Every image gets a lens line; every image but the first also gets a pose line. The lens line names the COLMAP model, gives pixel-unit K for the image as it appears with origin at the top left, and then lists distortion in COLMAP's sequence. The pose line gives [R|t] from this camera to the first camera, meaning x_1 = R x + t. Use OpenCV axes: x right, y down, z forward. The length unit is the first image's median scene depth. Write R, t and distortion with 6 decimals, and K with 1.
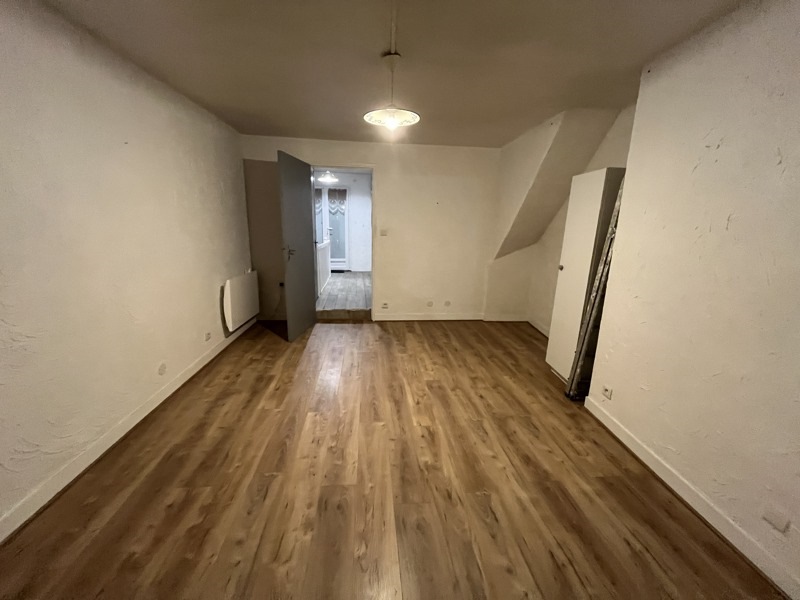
lens RADIAL K [[324.1, 0, 398.6], [0, 324.1, 296.3], [0, 0, 1]] dist [-0.003149, -0.000765]
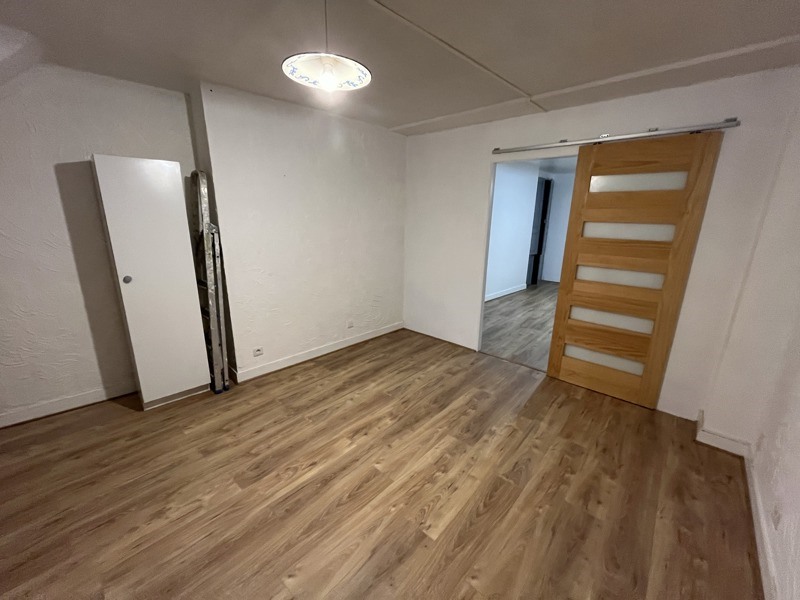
lens RADIAL K [[324.1, 0, 397.3], [0, 324.1, 301.5], [0, 0, 1]] dist [-0.003149, -0.000765]
pose [[-0.682094, -0.222239, 0.696676, -0.646833], [0.132084, 0.899588, 0.416287, -0.383554], [-0.719237, 0.375967, -0.584249, 1.422641]]
